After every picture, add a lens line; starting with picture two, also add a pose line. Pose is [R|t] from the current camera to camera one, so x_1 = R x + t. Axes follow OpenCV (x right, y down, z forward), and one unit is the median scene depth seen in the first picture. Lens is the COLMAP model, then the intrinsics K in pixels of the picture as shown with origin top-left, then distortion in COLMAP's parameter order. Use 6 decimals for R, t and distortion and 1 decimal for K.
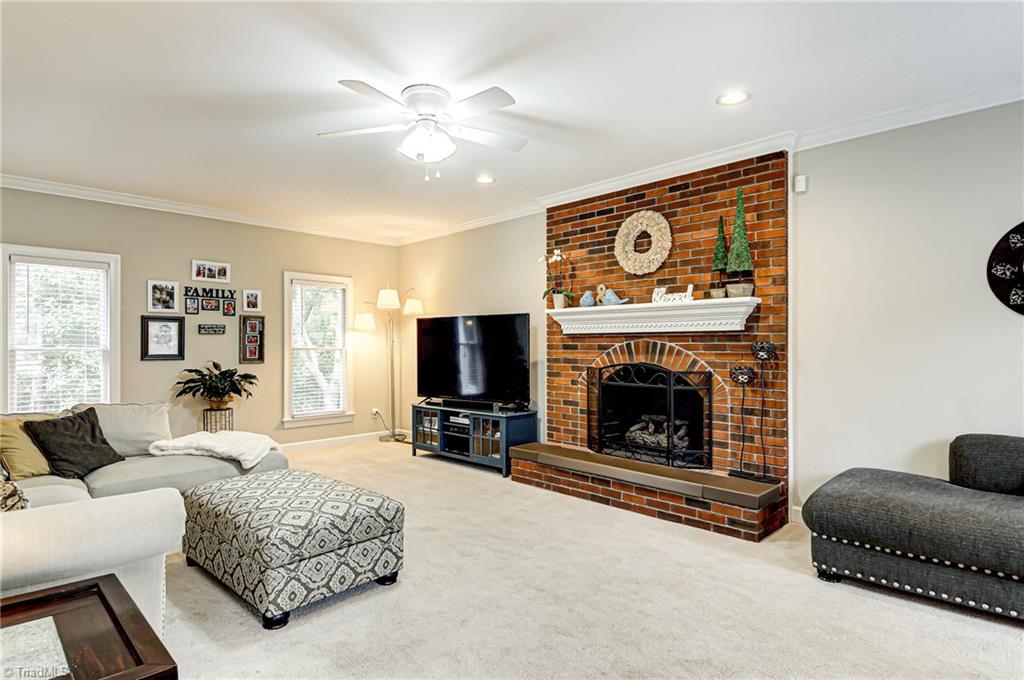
lens RADIAL K [[542.7, 0, 510.7], [0, 542.7, 343.0], [0, 0, 1]] dist [0.006470, -0.007465]
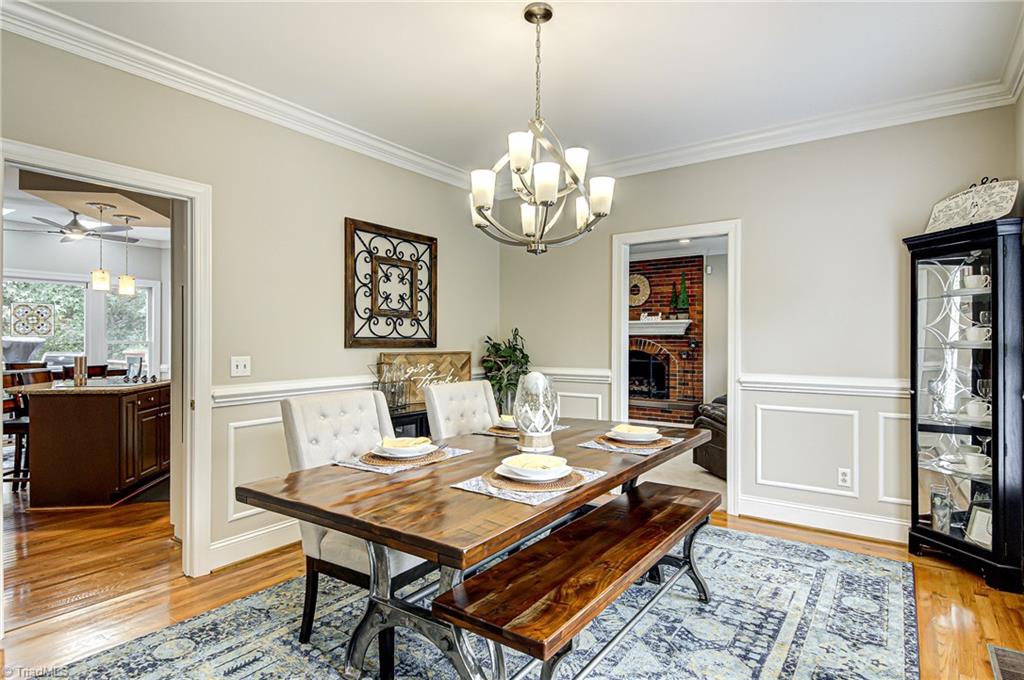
lens RADIAL K [[542.7, 0, 515.0], [0, 542.7, 338.7], [0, 0, 1]] dist [0.006470, -0.007465]
pose [[0.986208, 0.004640, 0.165448, -0.535410], [-0.004780, 0.999988, 0.000445, -0.004044], [-0.165444, -0.001230, 0.986218, -0.923006]]
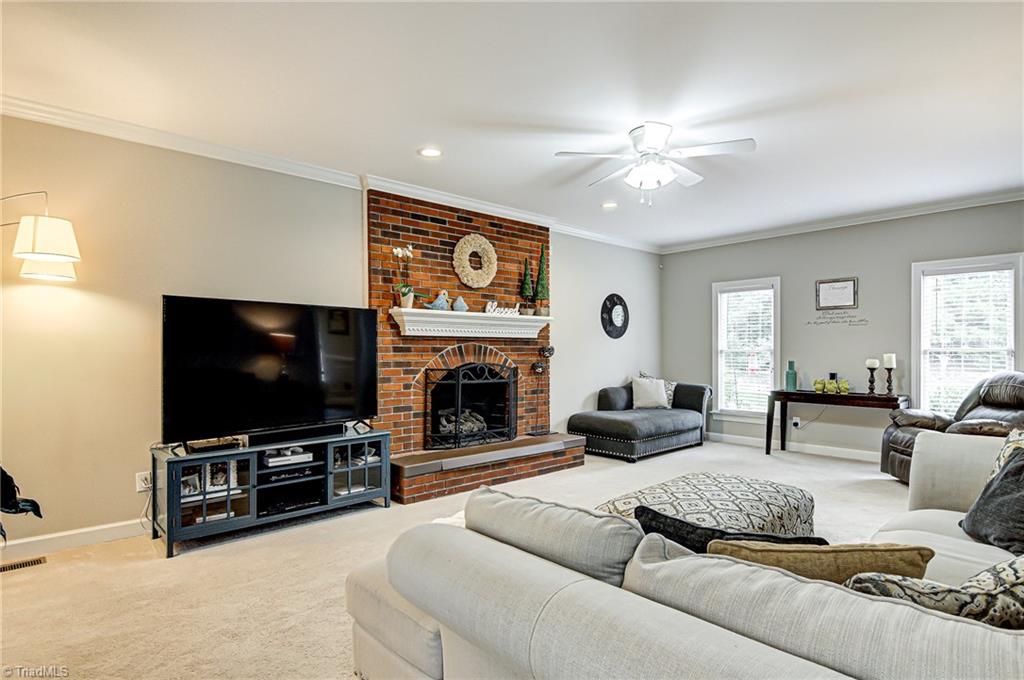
lens RADIAL K [[542.7, 0, 515.9], [0, 542.7, 348.4], [0, 0, 1]] dist [0.006470, -0.007465]
pose [[0.031438, 0.002315, 0.999503, -0.950176], [-0.004359, 0.999988, -0.002179, 0.007533], [-0.999496, -0.004288, 0.031447, 0.890826]]
